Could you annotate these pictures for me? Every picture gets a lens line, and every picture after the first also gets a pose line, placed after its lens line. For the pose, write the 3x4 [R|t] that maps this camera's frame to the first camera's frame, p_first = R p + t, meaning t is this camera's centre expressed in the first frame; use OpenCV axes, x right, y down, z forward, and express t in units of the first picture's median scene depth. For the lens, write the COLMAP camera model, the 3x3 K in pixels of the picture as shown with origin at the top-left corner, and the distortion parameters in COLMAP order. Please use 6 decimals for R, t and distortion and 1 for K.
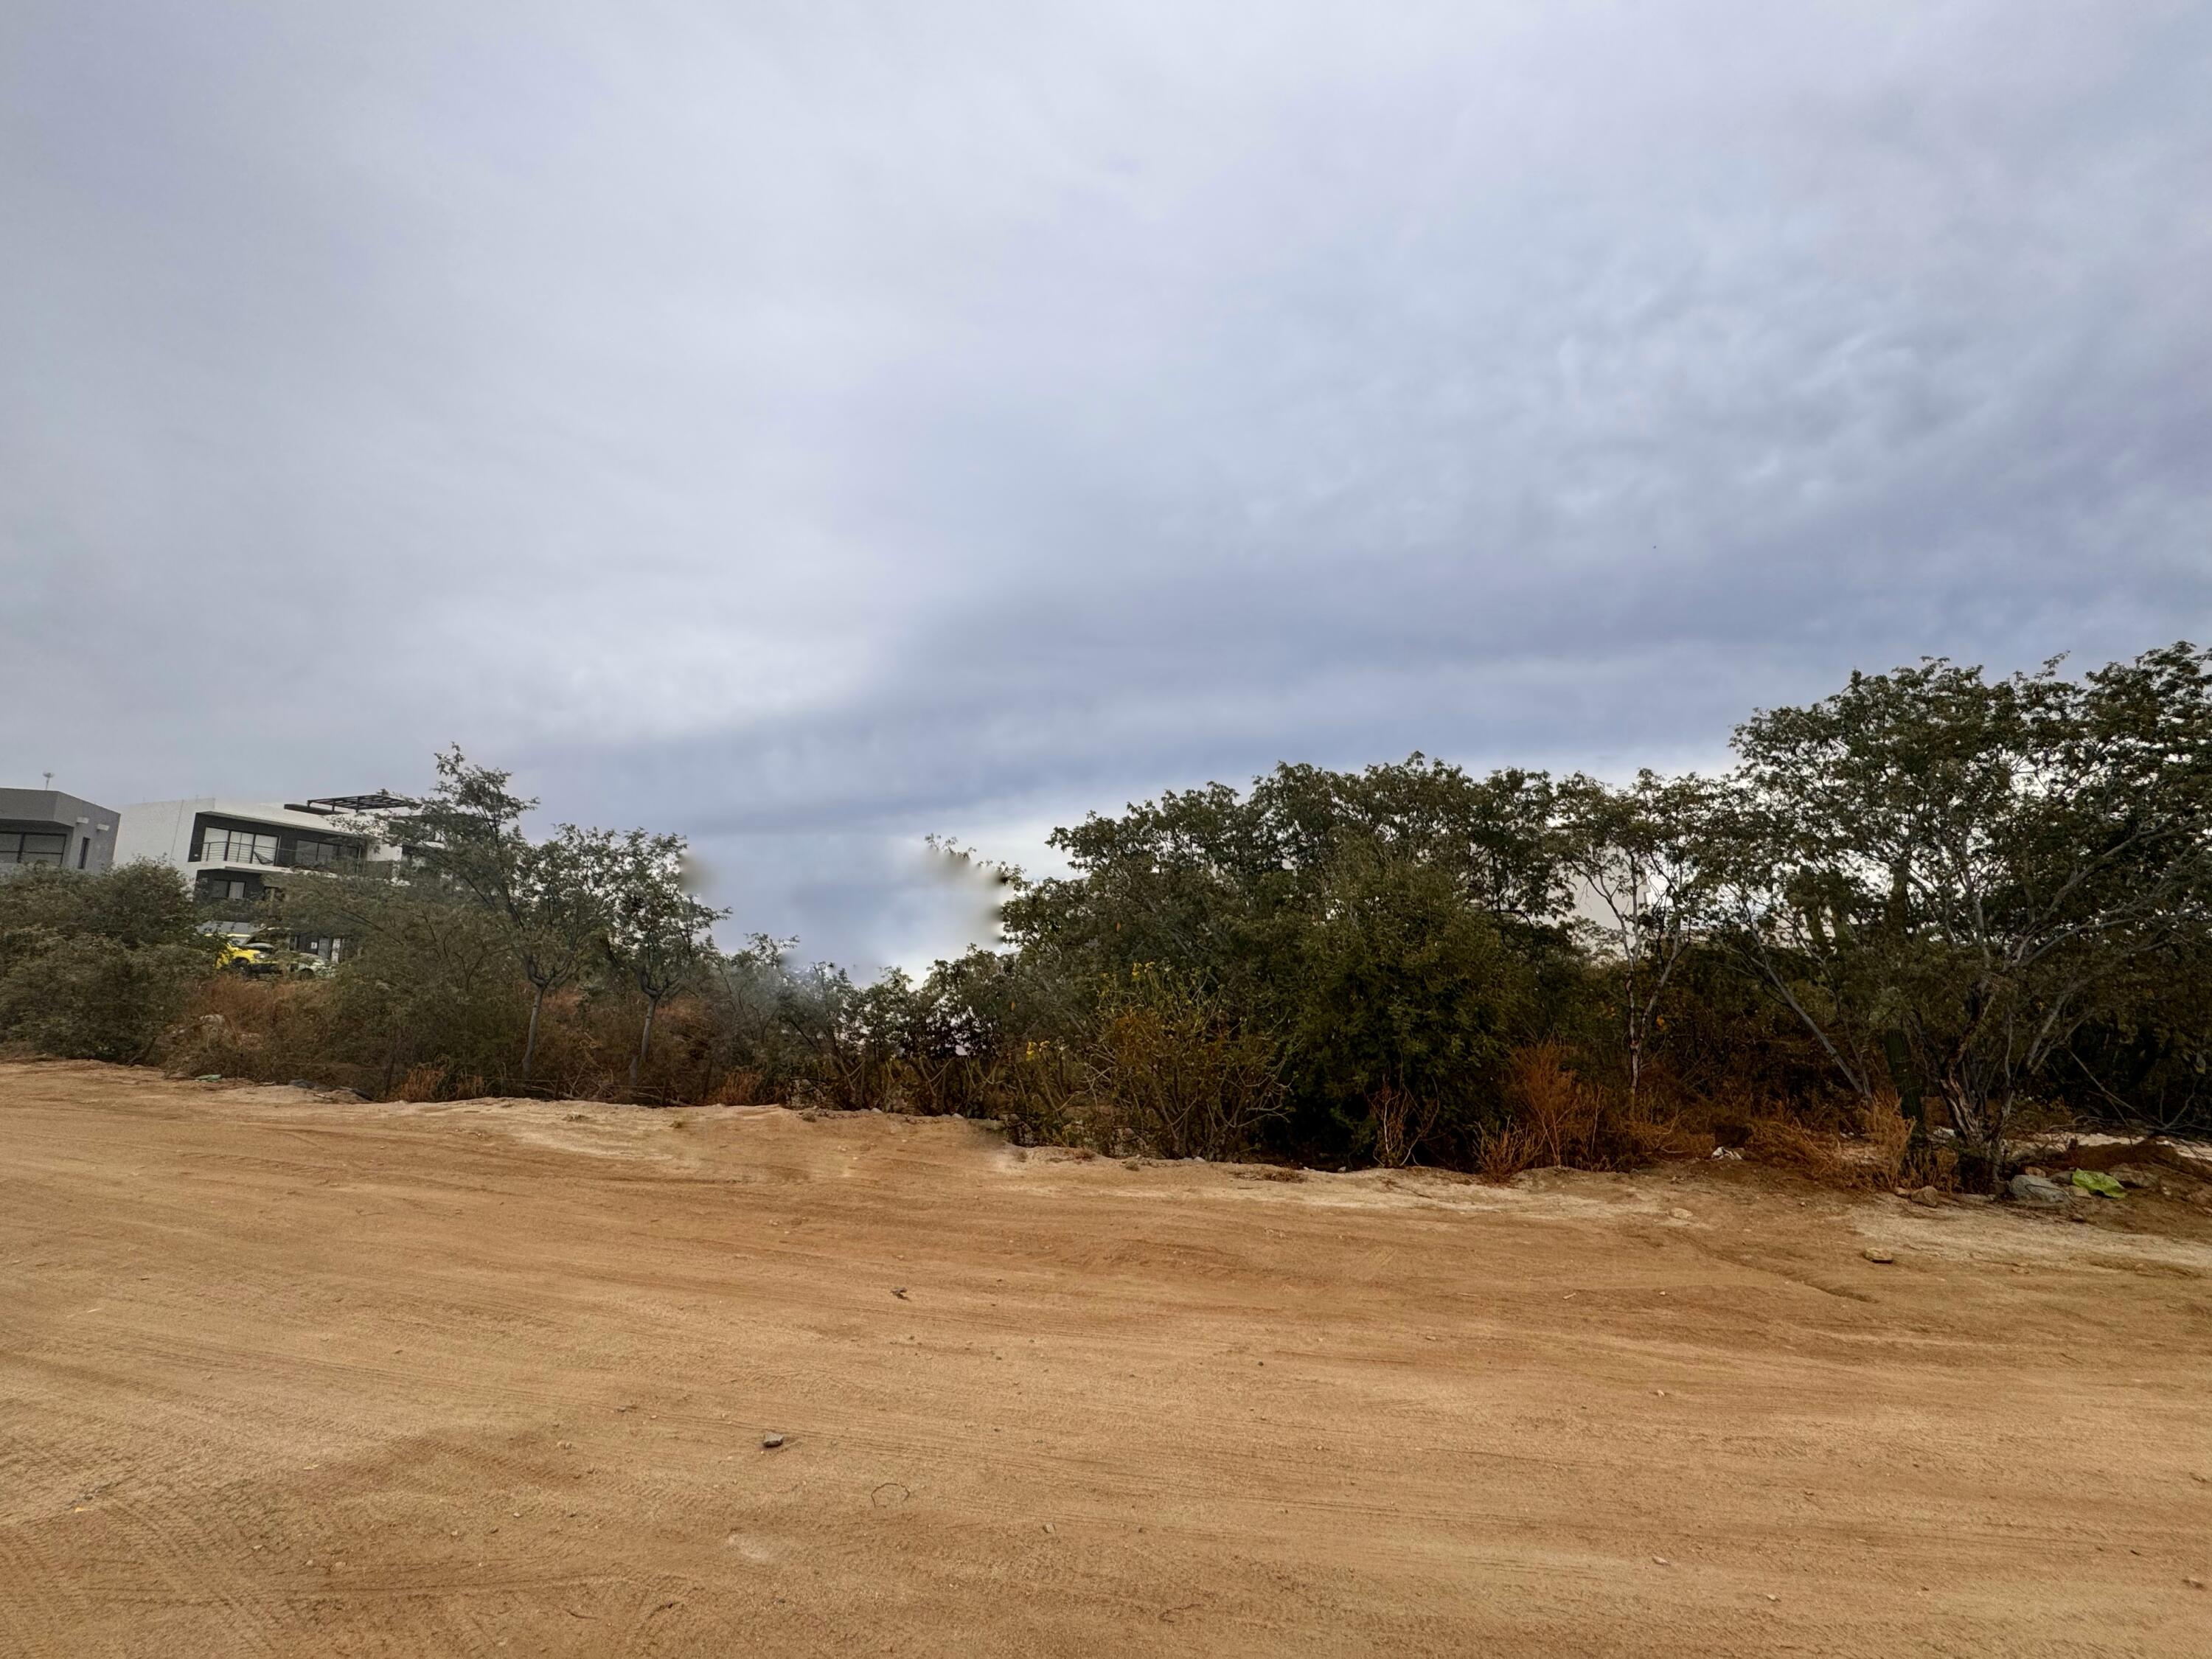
lens RADIAL K [[880.6, 0, 1106.0], [0, 880.6, 829.5], [0, 0, 1]] dist [-0.000463, -0.000208]
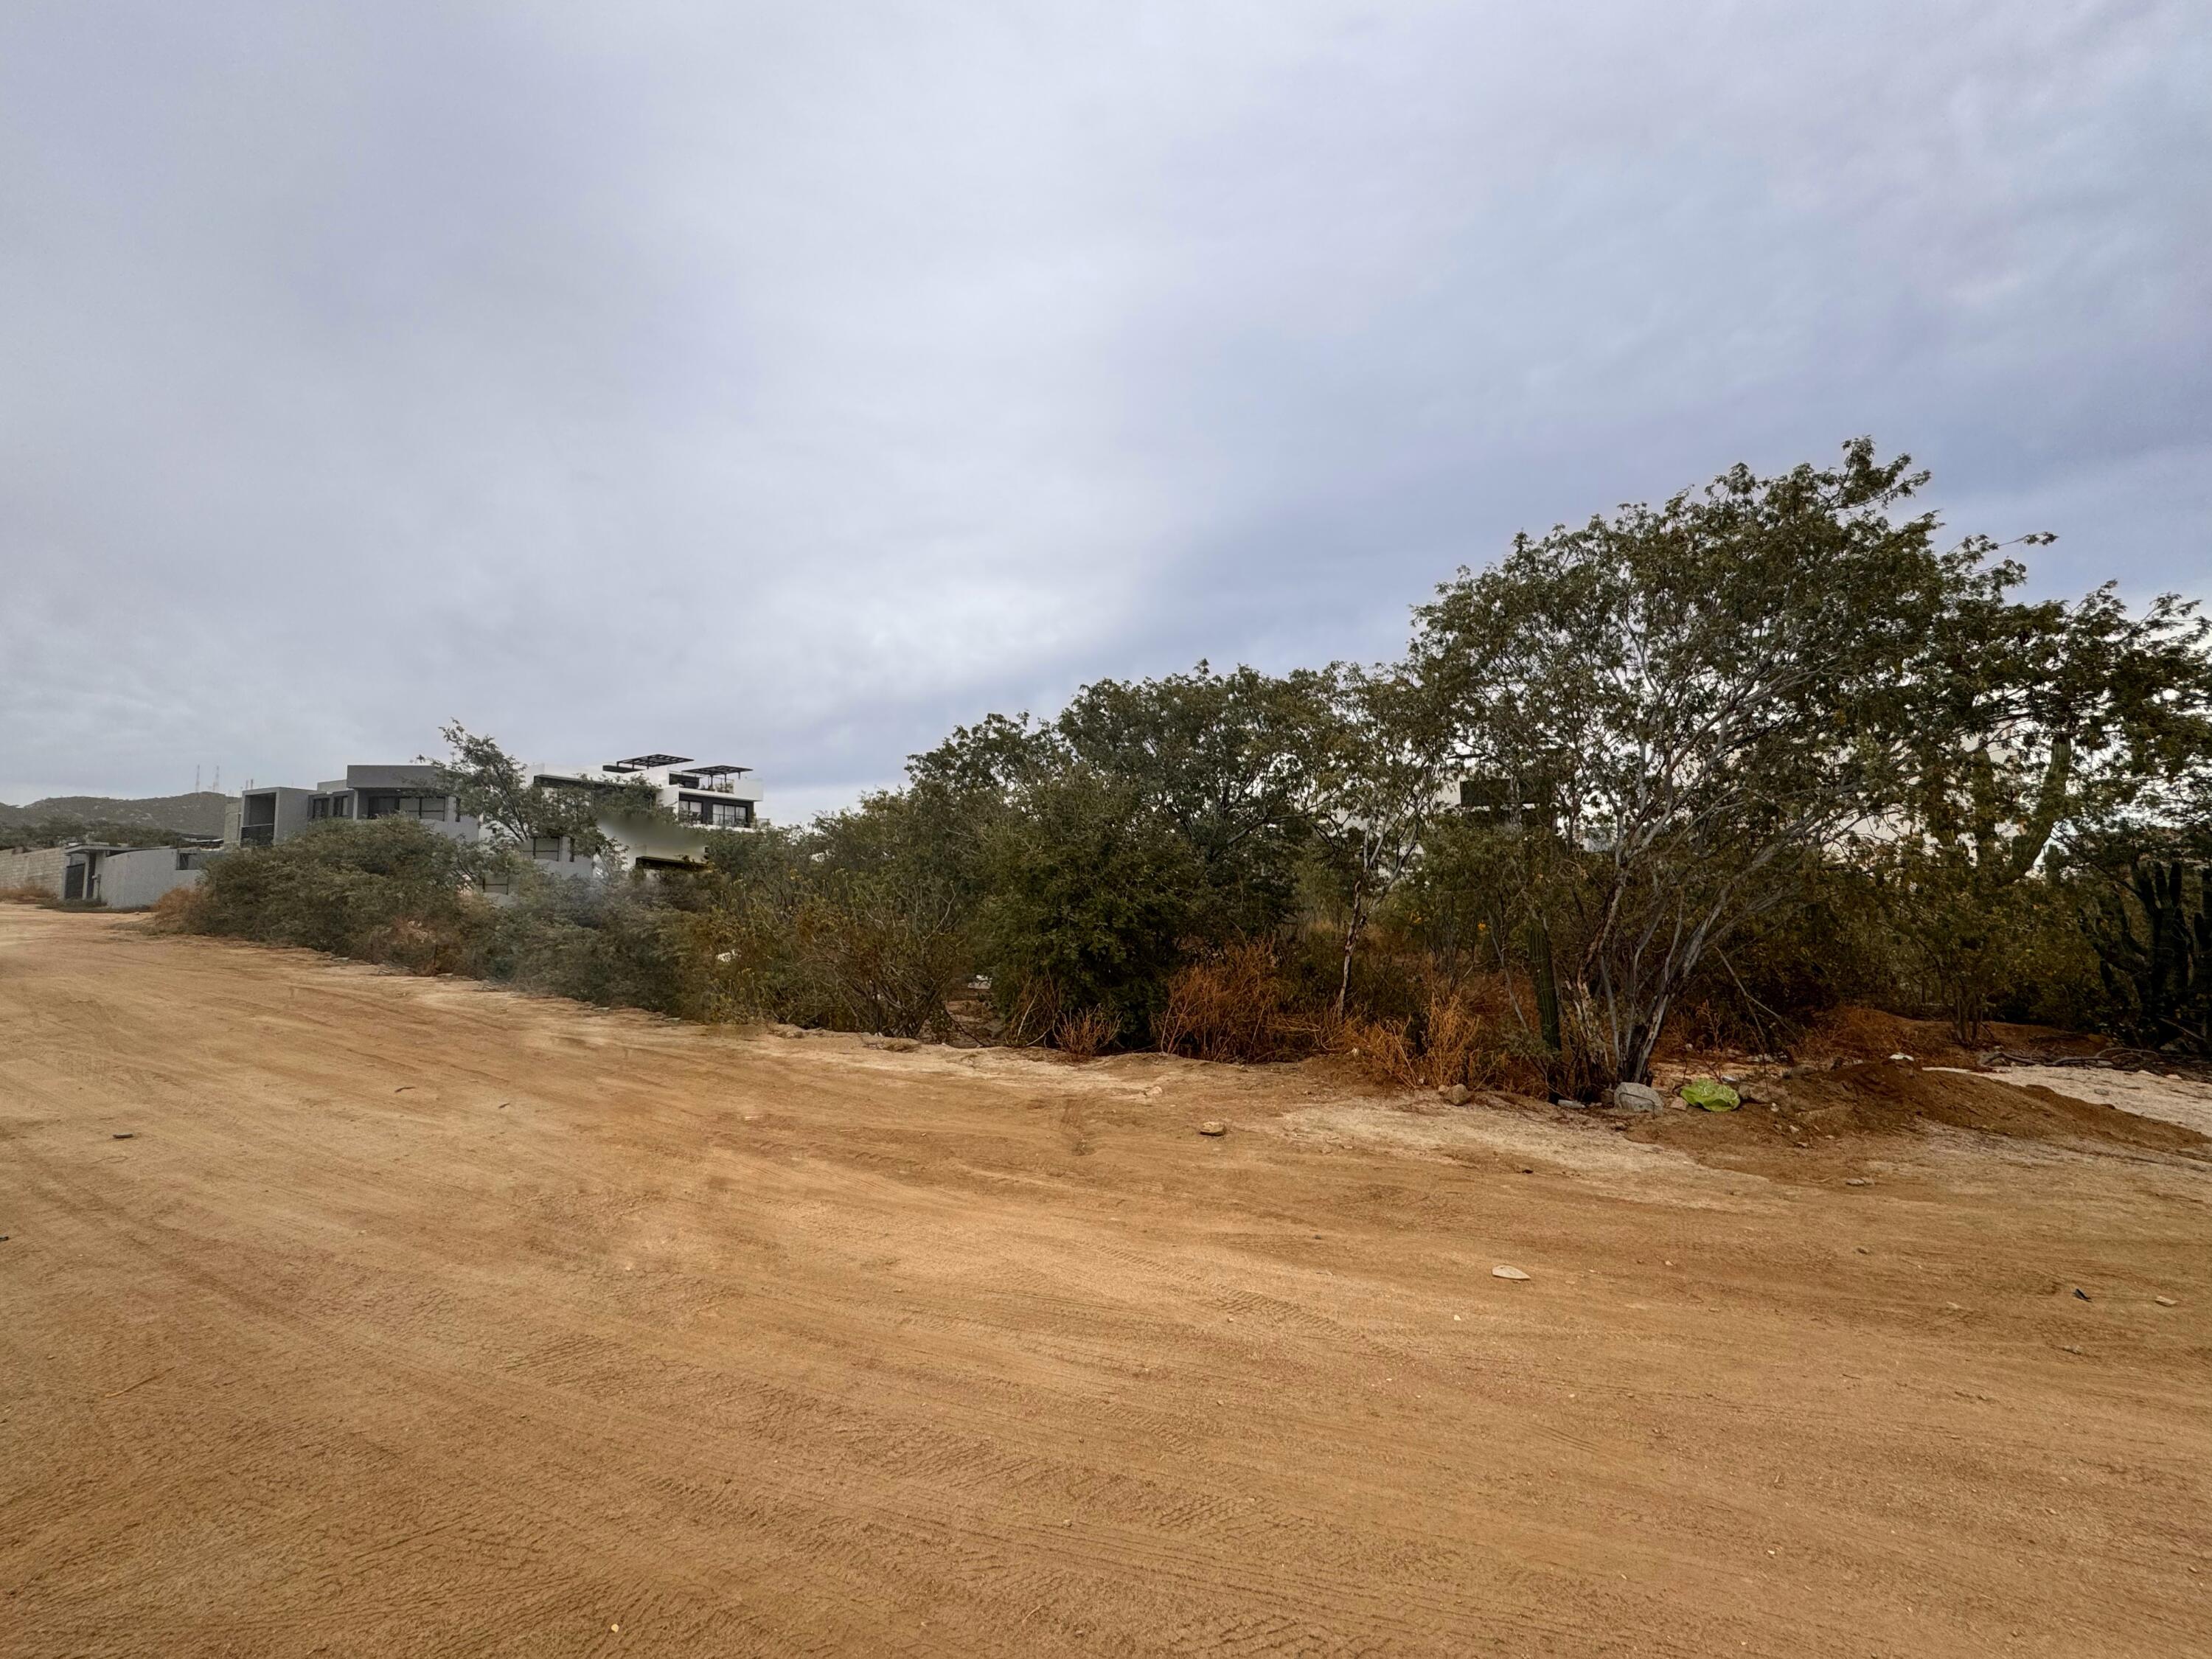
lens RADIAL K [[869.8, 0, 1142.3], [0, 869.8, 805.5], [0, 0, 1]] dist [-0.001780, -0.000453]
pose [[0.955832, -0.040416, -0.291123, 0.598819], [0.058804, 0.996770, 0.054689, 0.021025], [0.287972, -0.069393, 0.955121, 0.023735]]
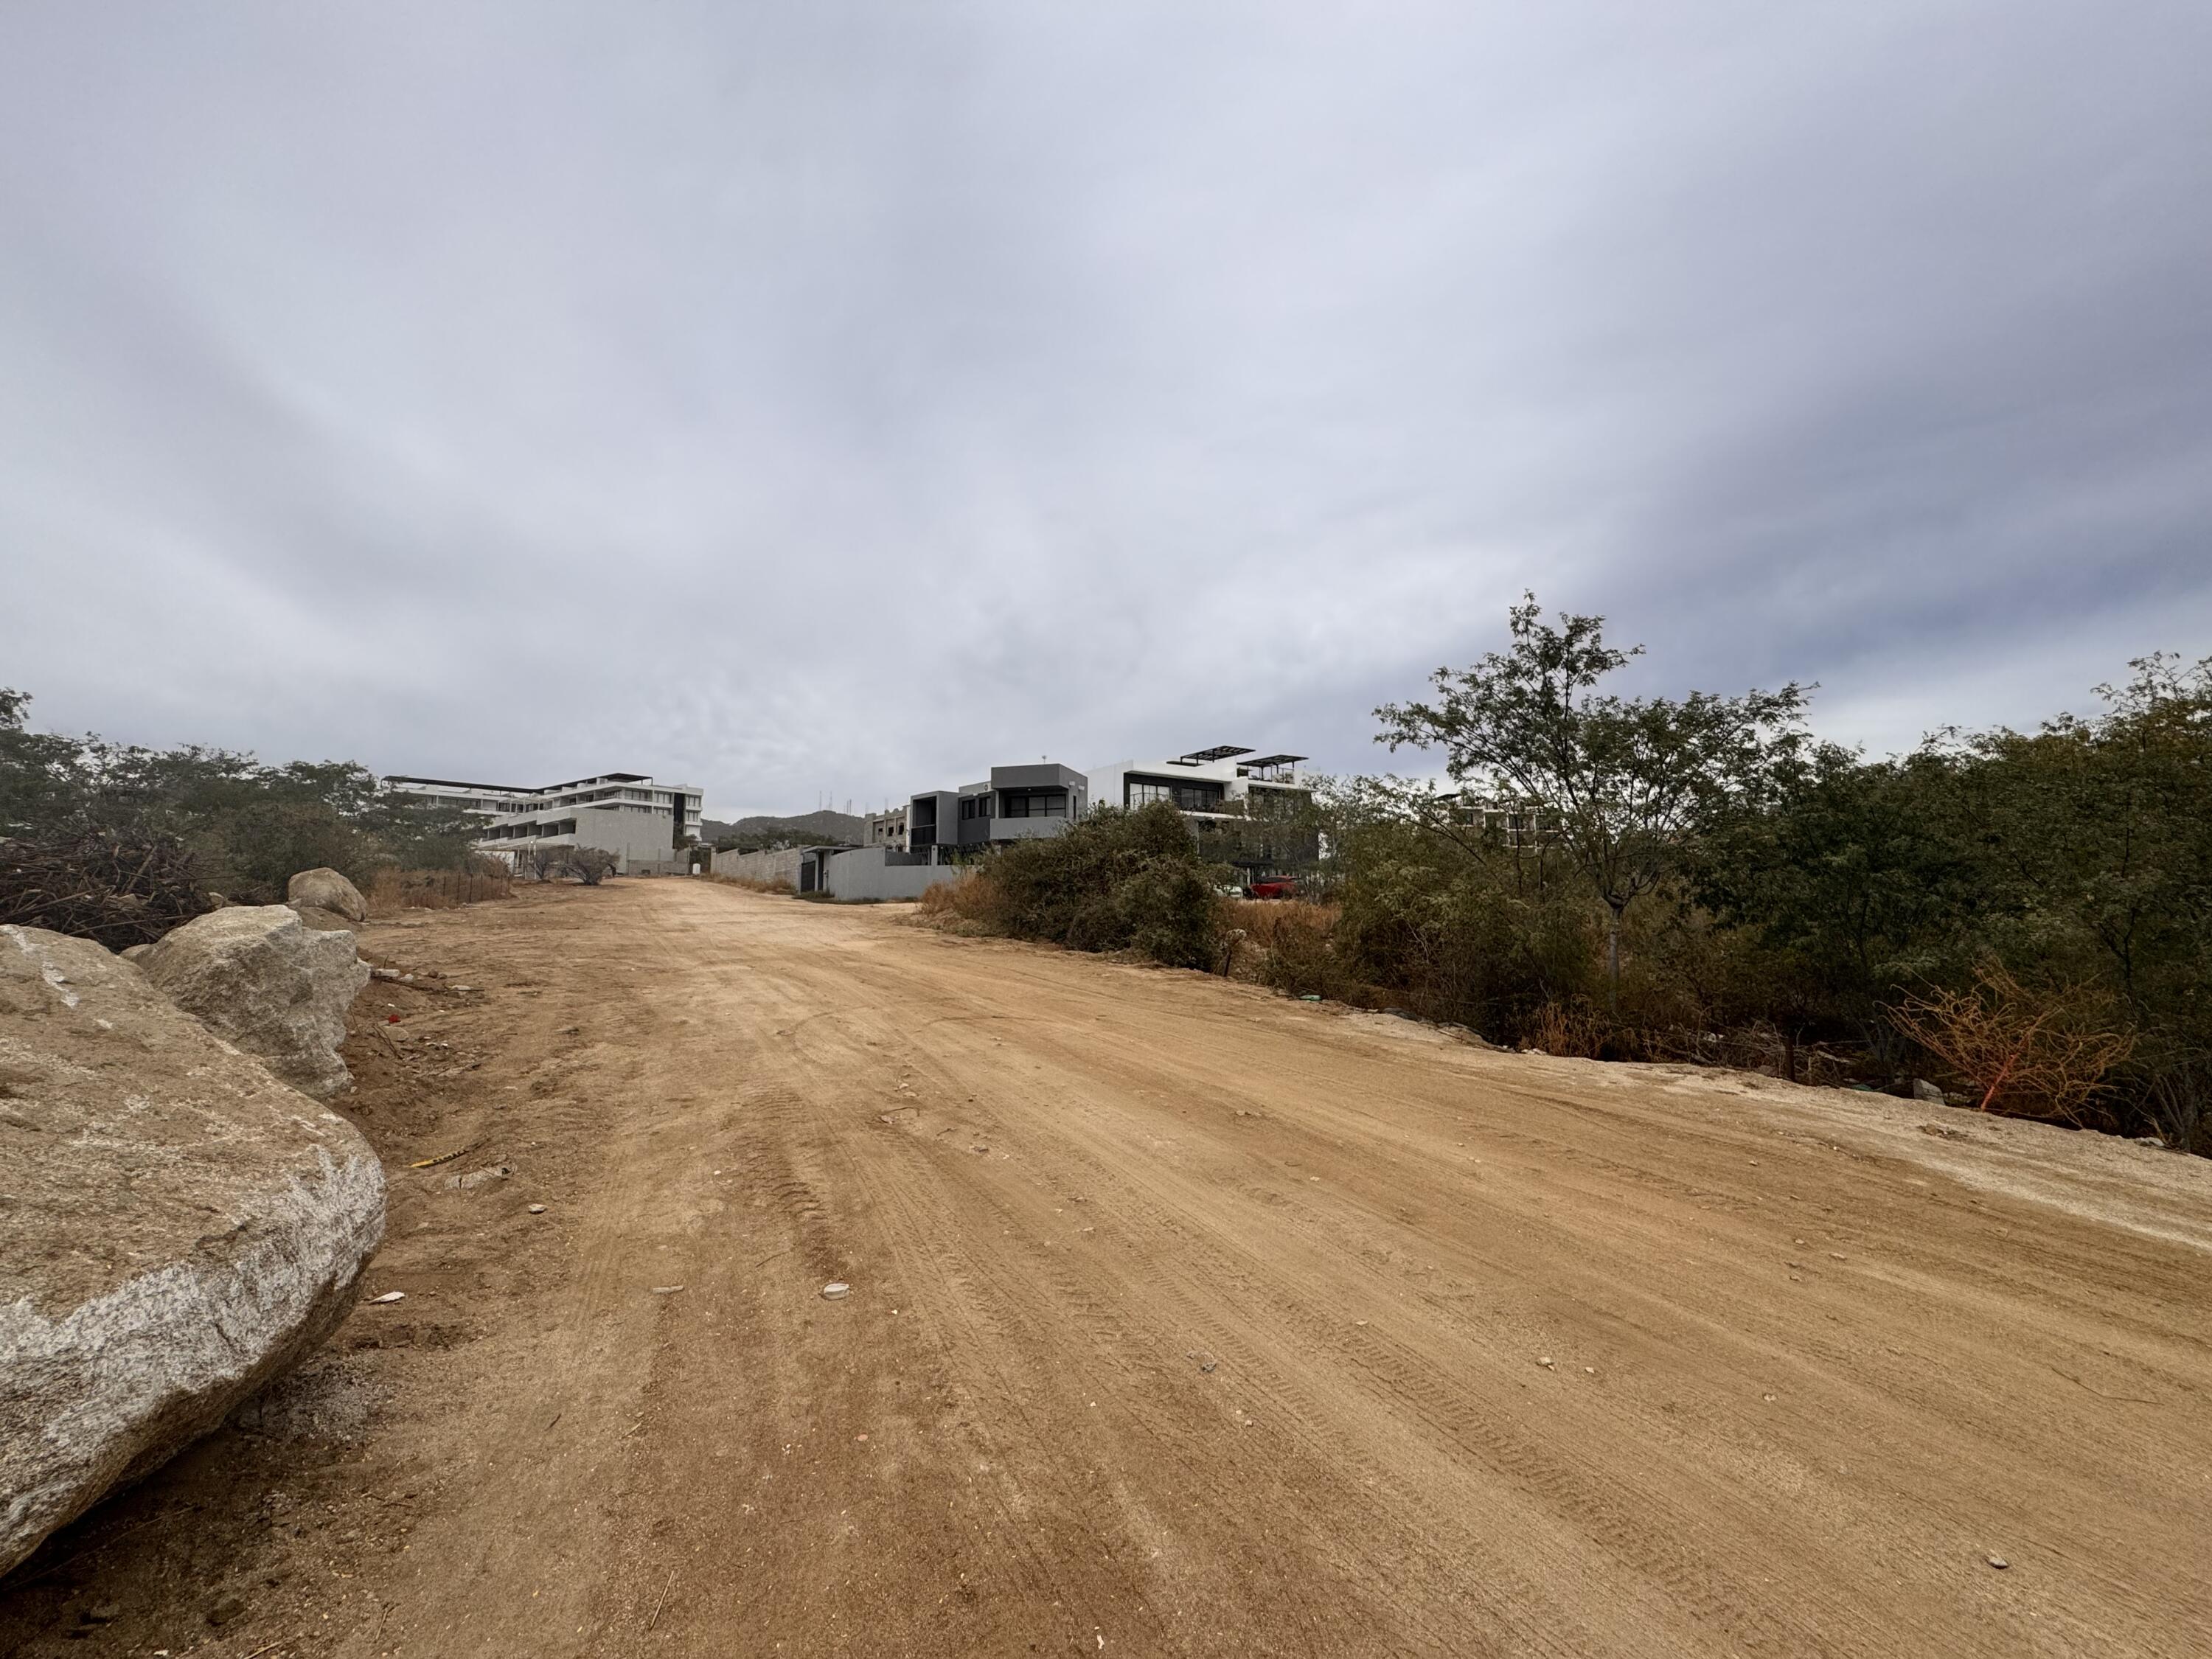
lens RADIAL K [[880.6, 0, 1106.0], [0, 880.6, 829.5], [0, 0, 1]] dist [-0.000463, -0.000208]
pose [[0.701812, -0.049303, -0.710654, -0.334671], [0.110378, 0.993080, 0.040108, 0.026964], [0.703759, -0.106588, 0.702398, 0.133799]]
